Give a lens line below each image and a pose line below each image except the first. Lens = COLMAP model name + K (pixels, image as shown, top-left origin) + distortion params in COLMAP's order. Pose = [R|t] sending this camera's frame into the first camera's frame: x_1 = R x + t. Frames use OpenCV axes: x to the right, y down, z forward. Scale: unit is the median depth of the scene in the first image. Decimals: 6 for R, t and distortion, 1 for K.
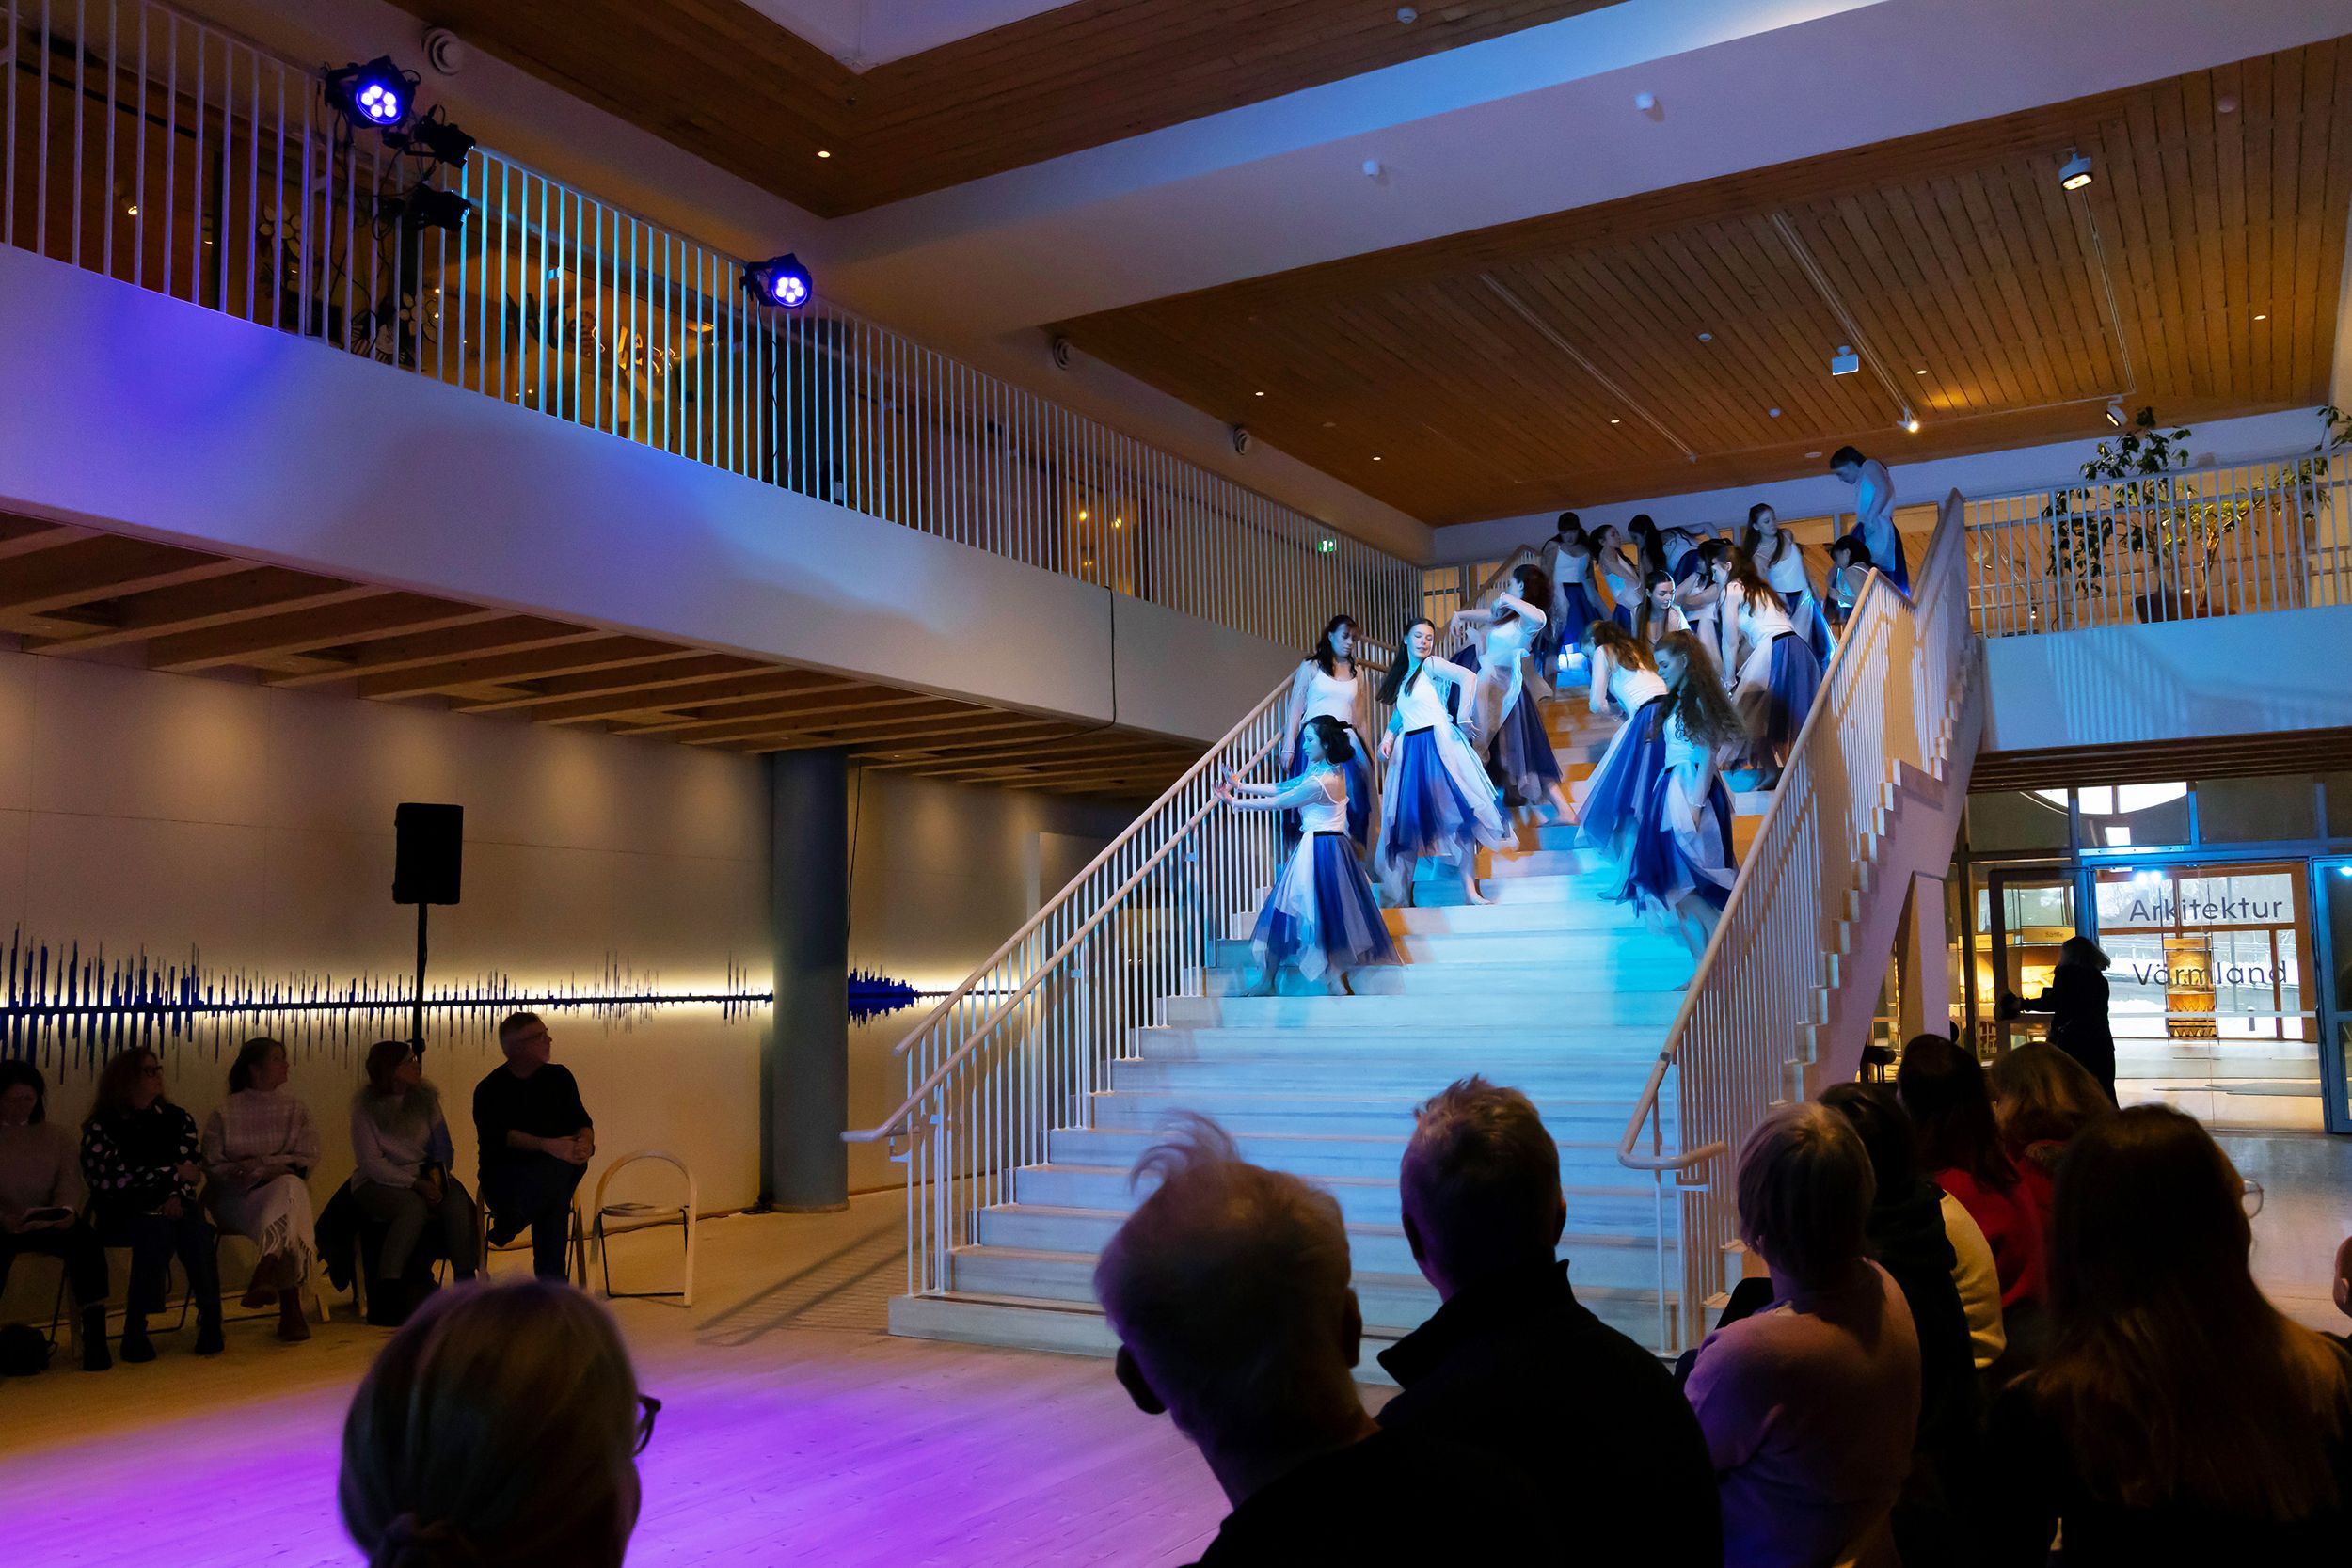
lens RADIAL K [[1899.6, 0, 1172.0], [0, 1899.6, 785.6], [0, 0, 1]] dist [-0.101009, 0.130202]
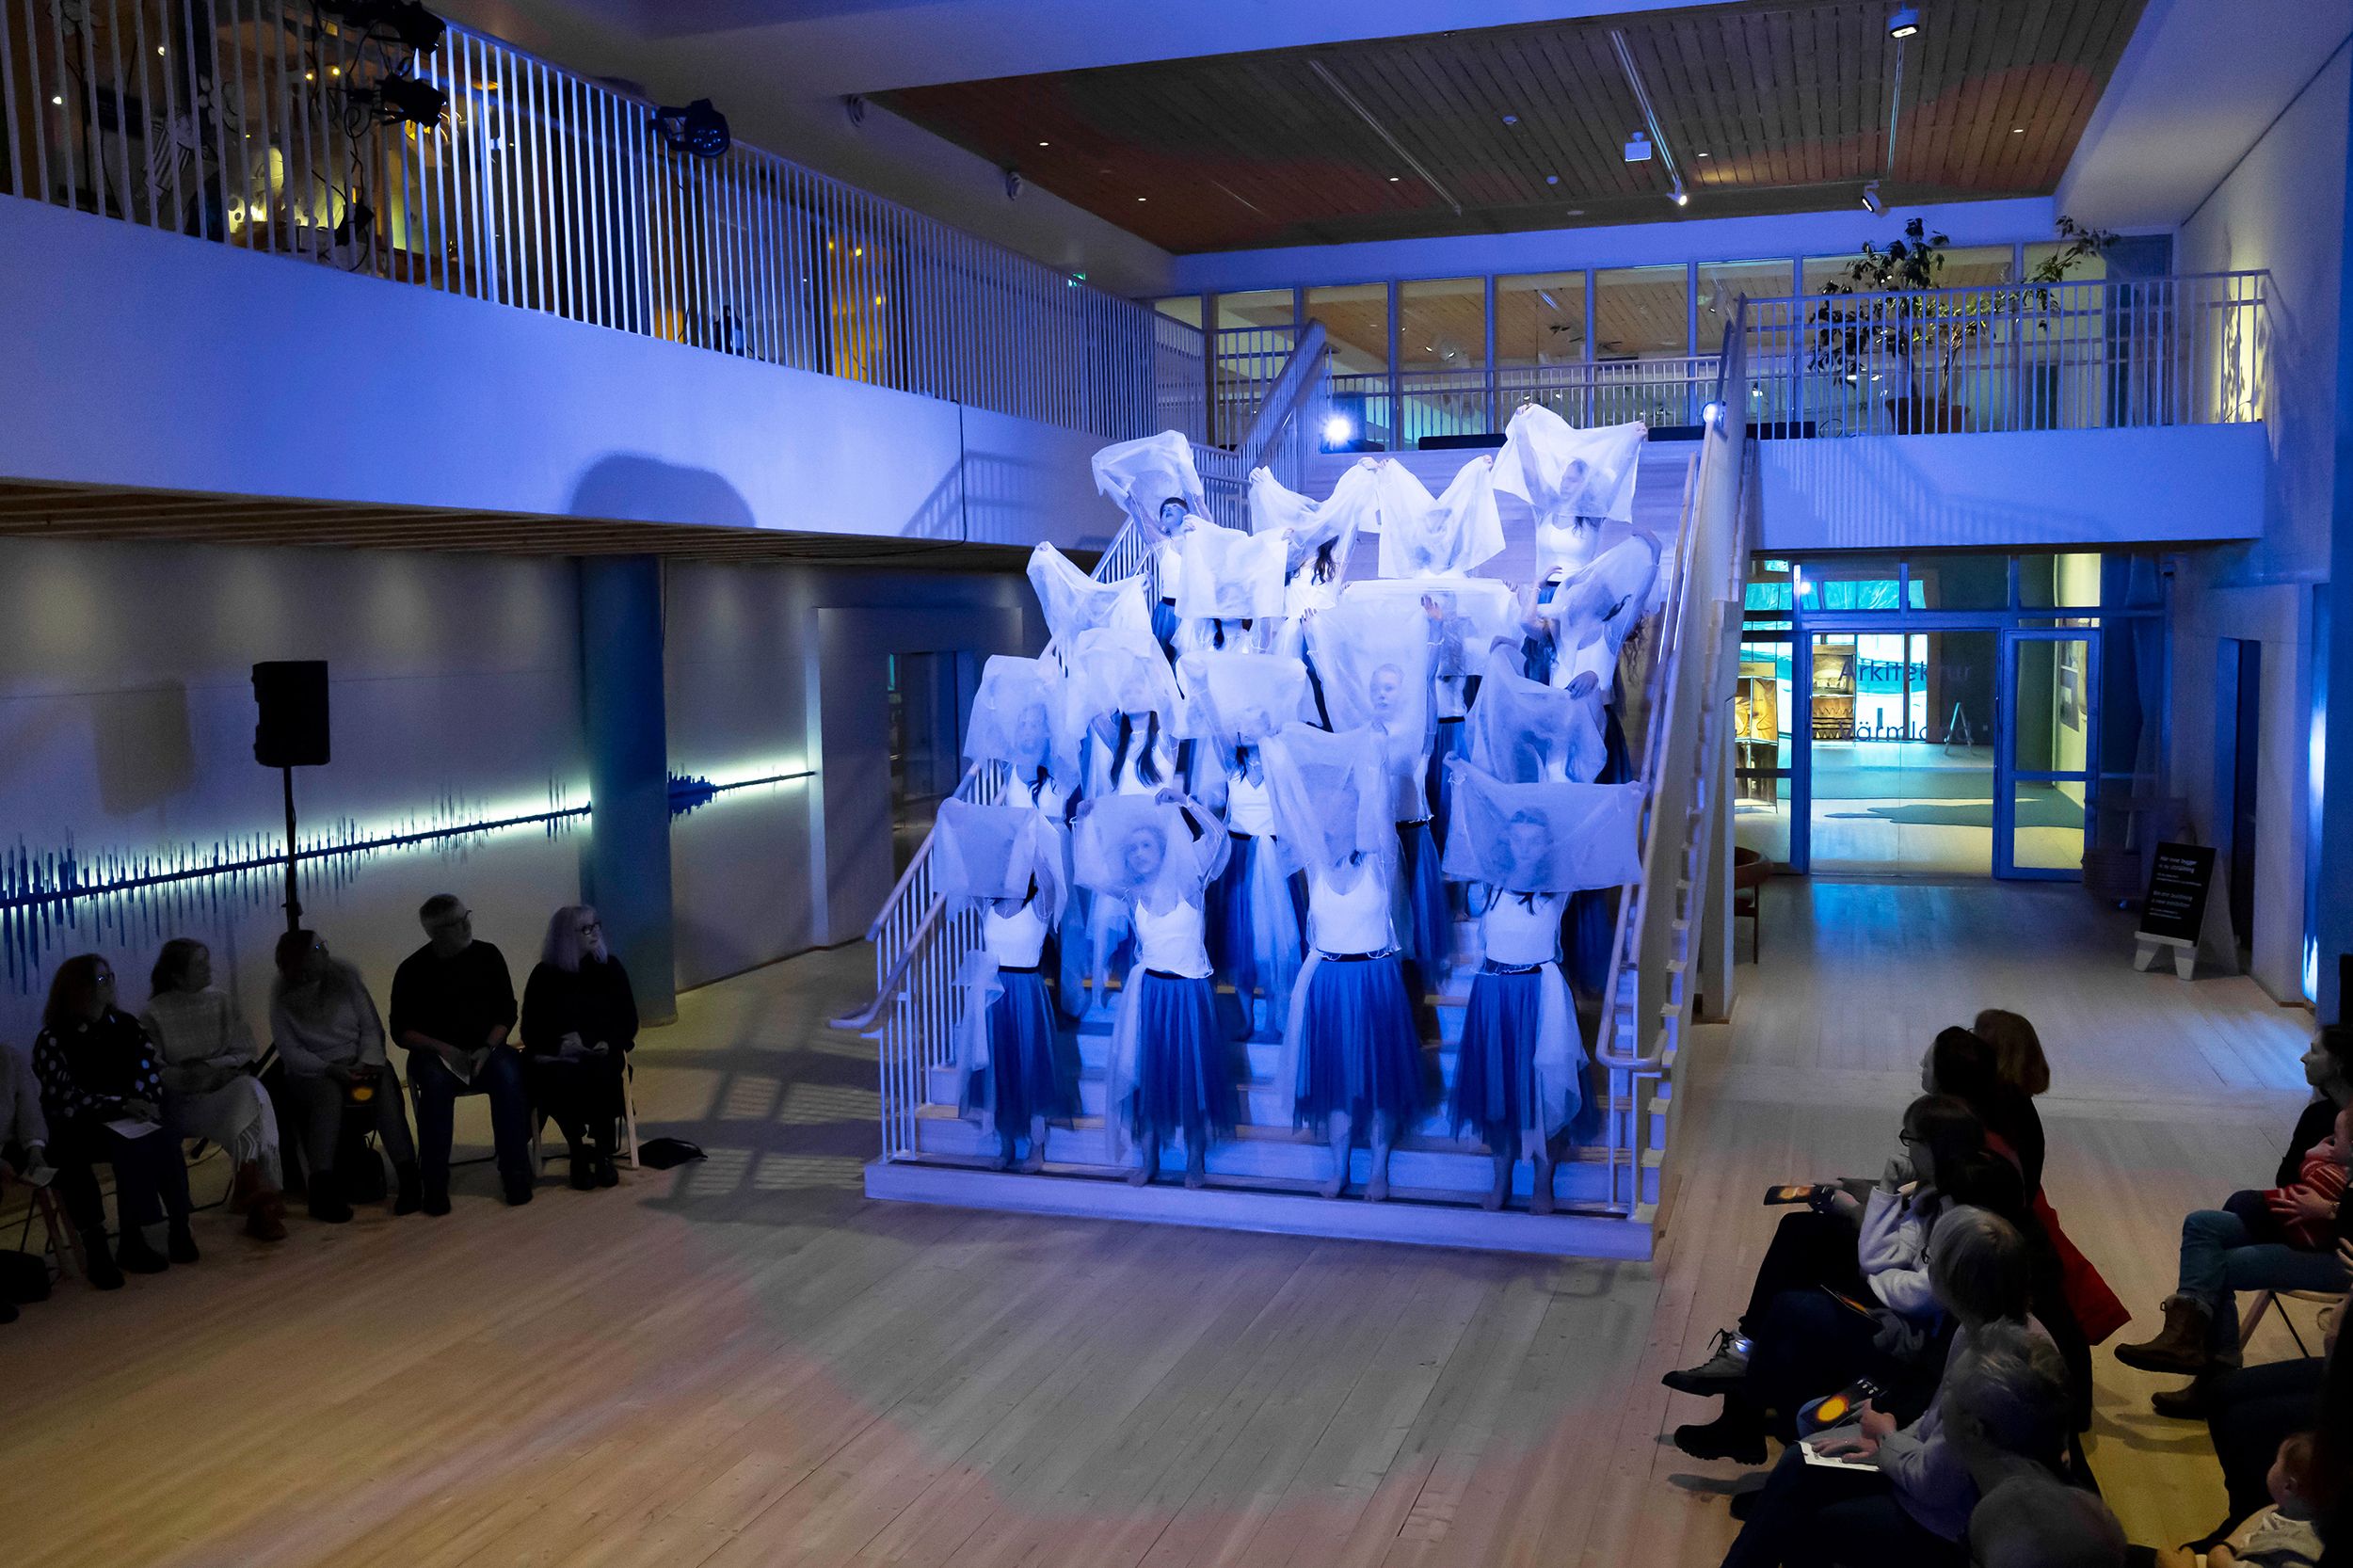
lens RADIAL K [[2040.8, 0, 1167.0], [0, 2040.8, 806.3], [0, 0, 1]] dist [-0.108364, 0.137006]
pose [[0.979267, -0.019698, 0.201611, -0.134732], [-0.018298, 0.982591, 0.184881, -0.089782], [-0.201743, -0.184737, 0.961859, -0.060738]]
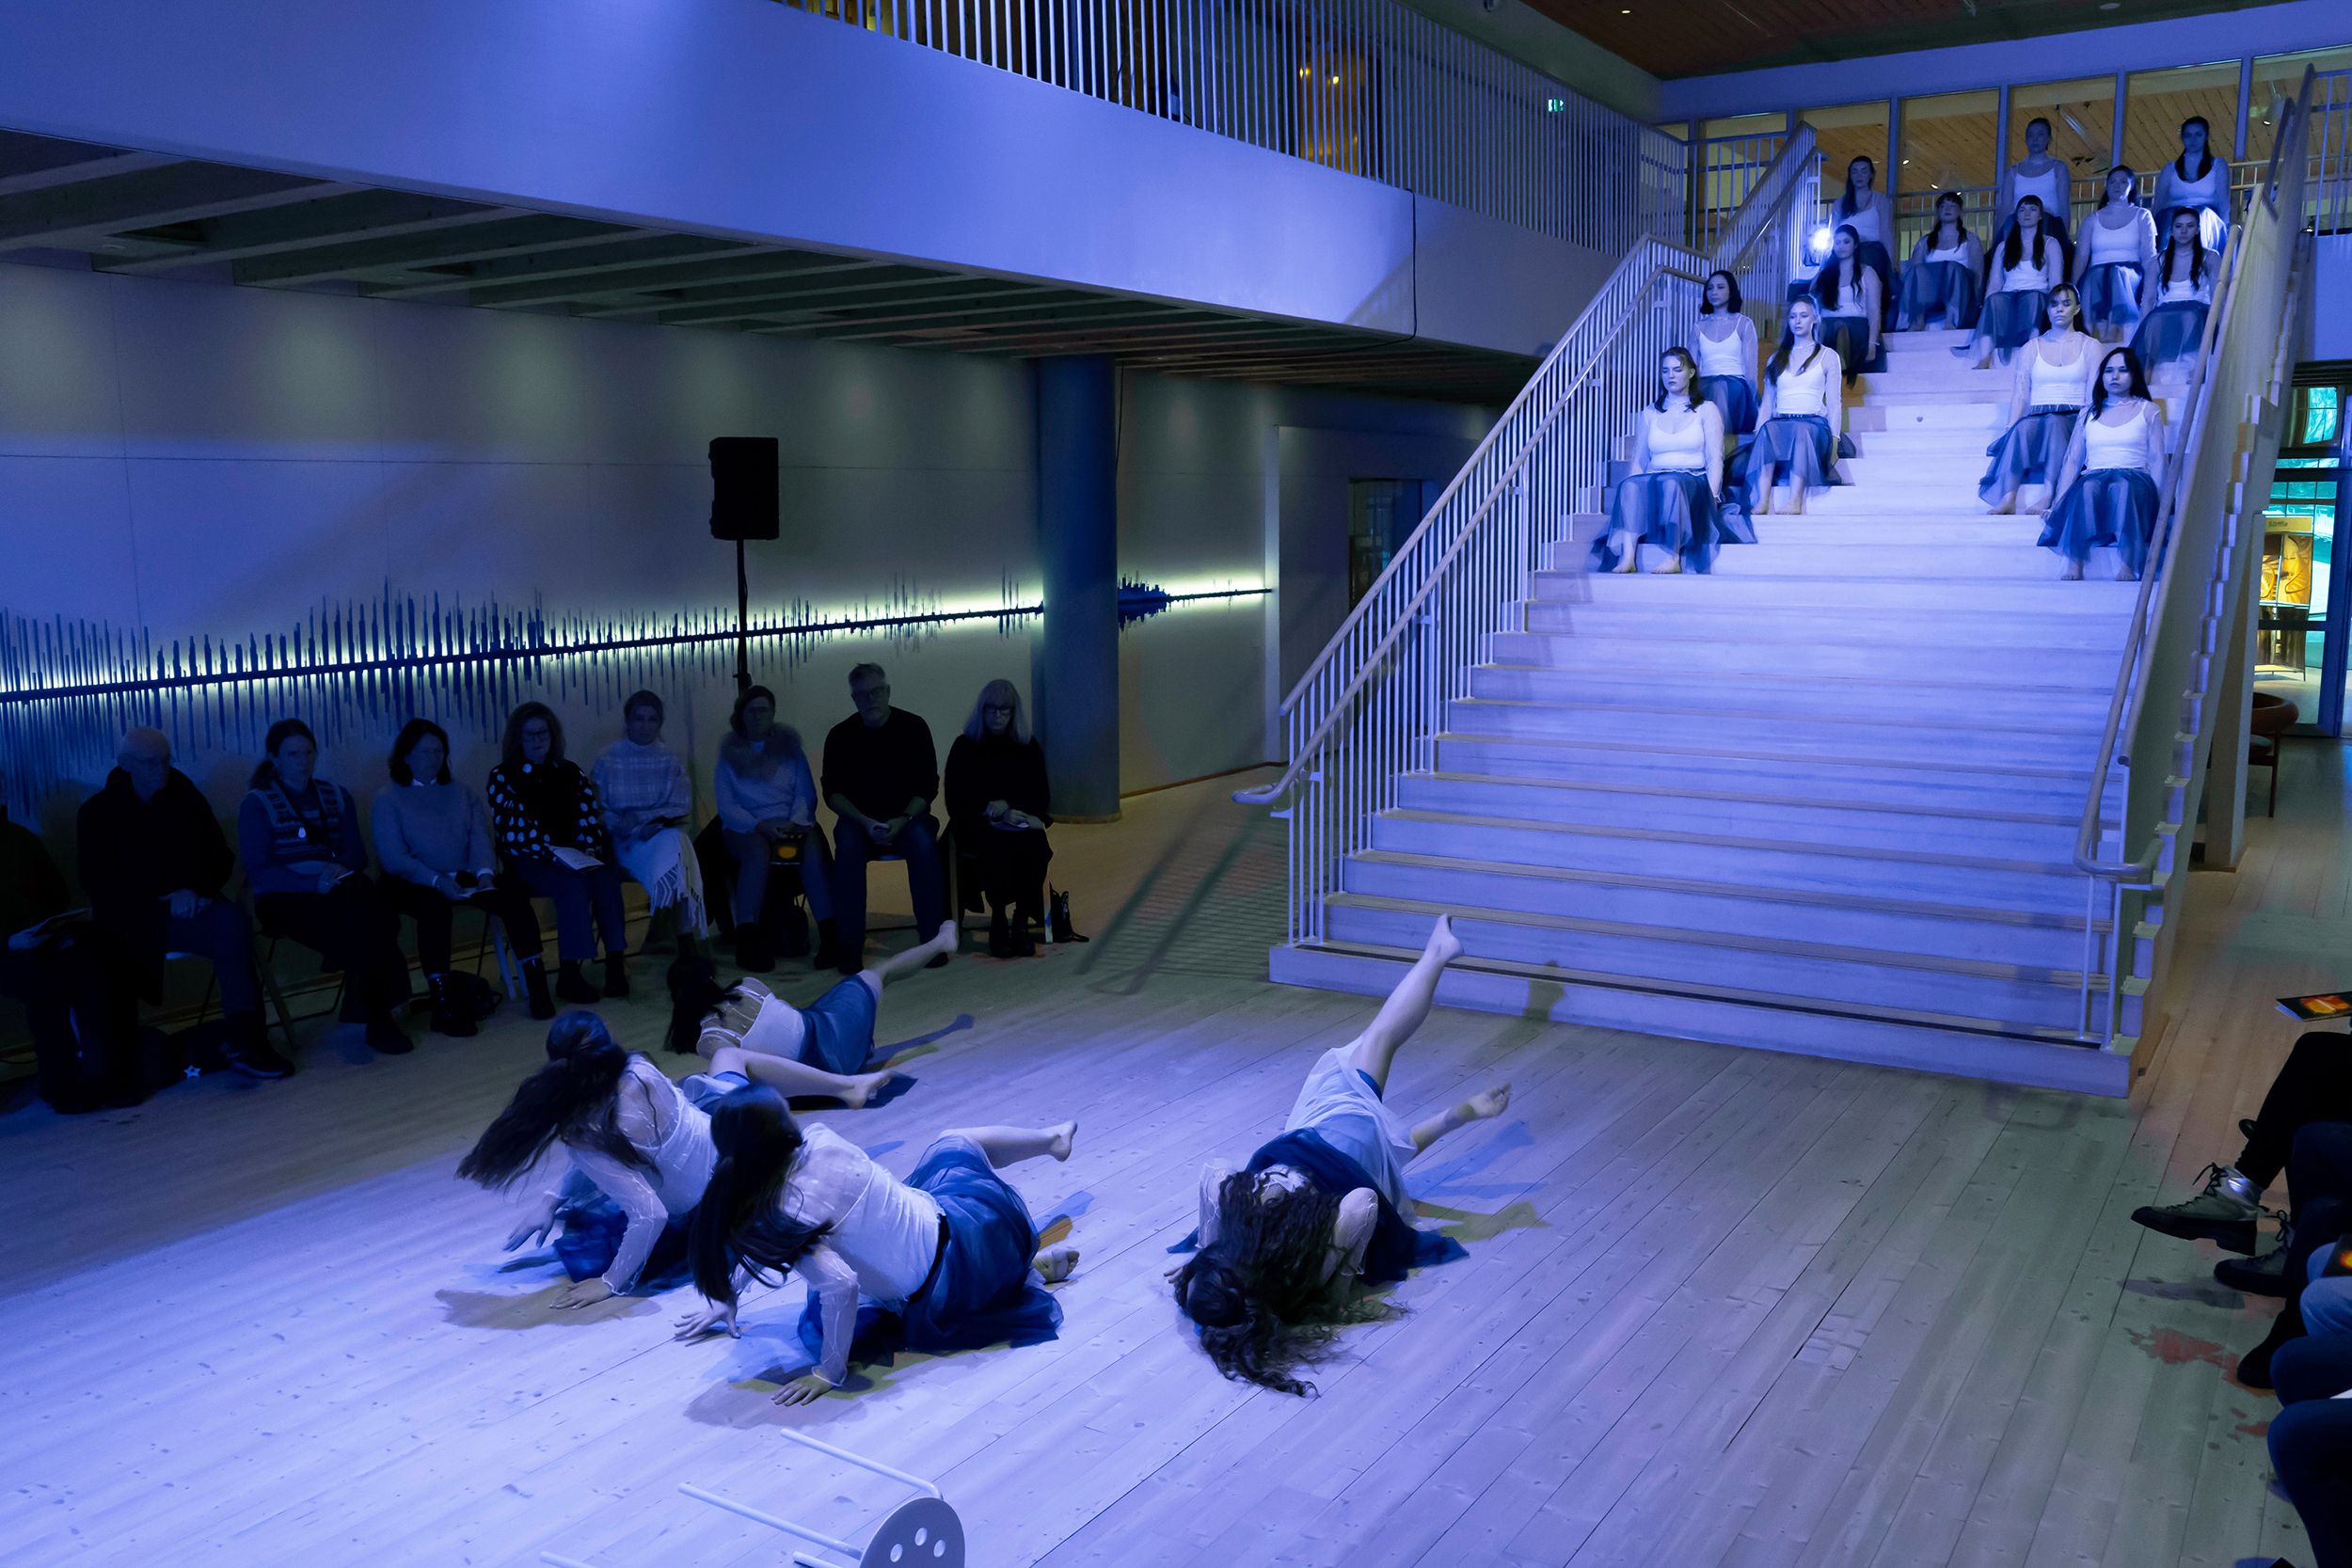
lens RADIAL K [[1936.6, 0, 1185.4], [0, 1936.6, 797.5], [0, 0, 1]] dist [-0.104911, 0.135173]
pose [[0.999353, 0.011494, -0.034077, -0.103681], [-0.002720, 0.968994, 0.247069, -0.044404], [0.035860, -0.246816, 0.968399, -0.004945]]
